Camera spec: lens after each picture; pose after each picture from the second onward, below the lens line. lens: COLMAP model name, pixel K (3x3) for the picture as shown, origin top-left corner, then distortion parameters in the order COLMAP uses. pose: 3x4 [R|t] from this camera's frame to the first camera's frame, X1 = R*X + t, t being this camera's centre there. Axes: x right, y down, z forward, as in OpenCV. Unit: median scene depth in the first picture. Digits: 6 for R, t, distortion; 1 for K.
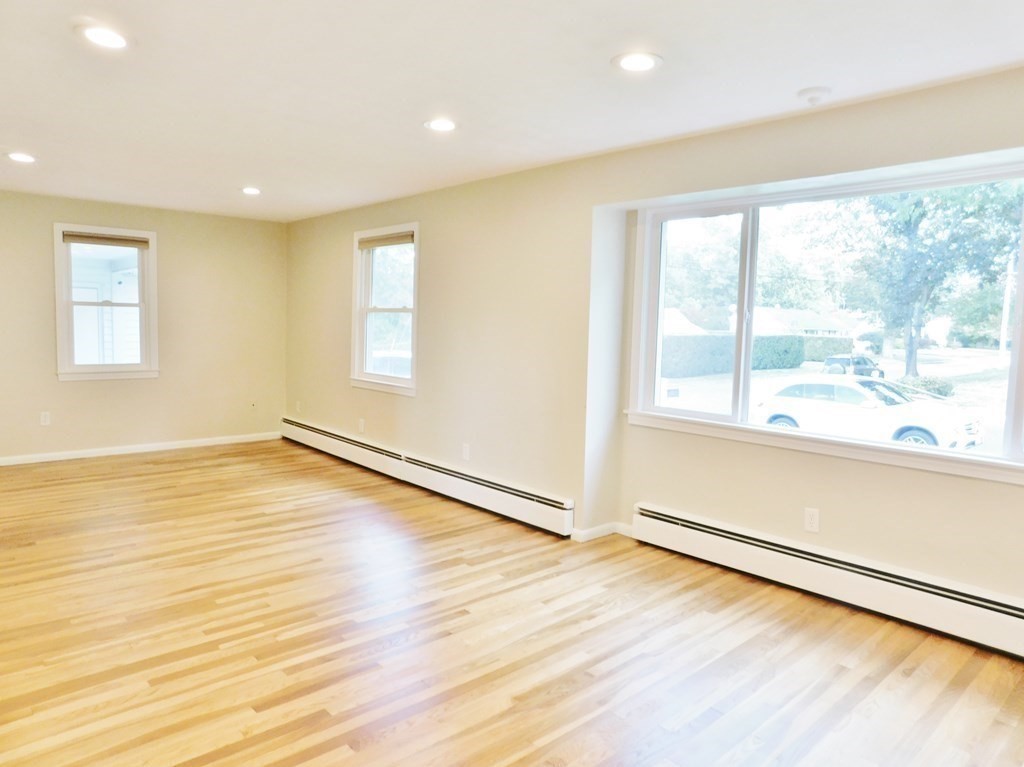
lens RADIAL K [[675.3, 0, 512.0], [0, 675.3, 383.5], [0, 0, 1]] dist [-0.075683, 0.049992]
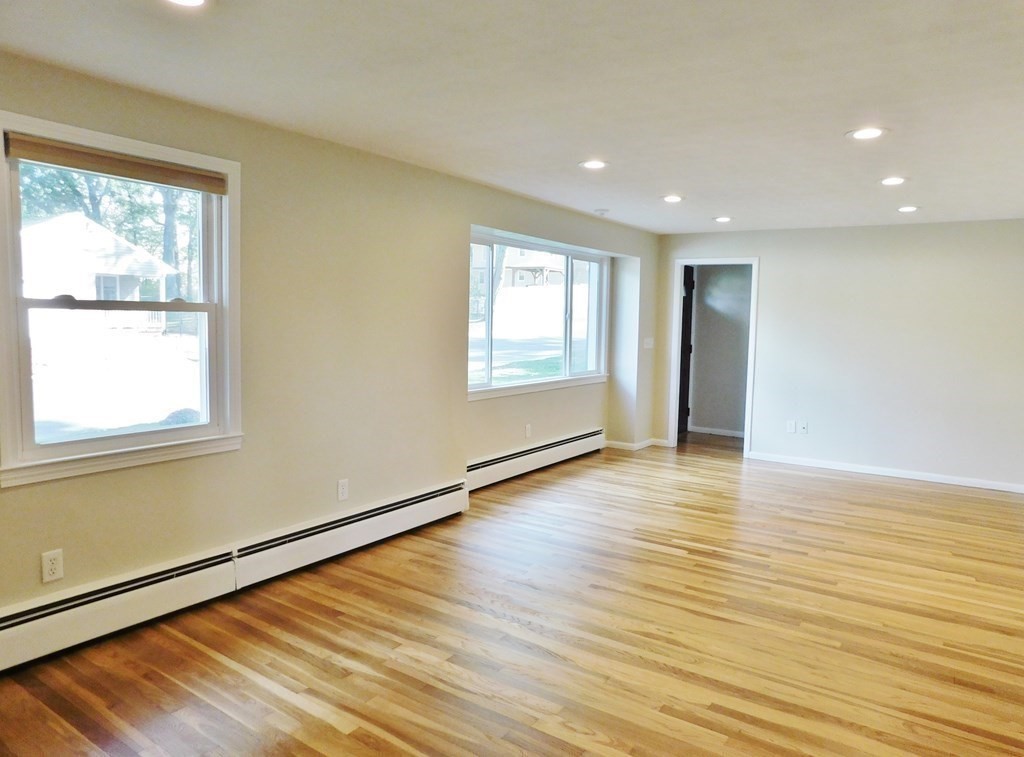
lens RADIAL K [[691.8, 0, 512.0], [0, 691.8, 378.5], [0, 0, 1]] dist [-0.069431, -0.001980]
pose [[-0.238718, -0.114755, 0.964285, -1.468273], [0.062423, 0.989126, 0.133164, -0.203013], [-0.969081, 0.091982, -0.228959, 1.653216]]
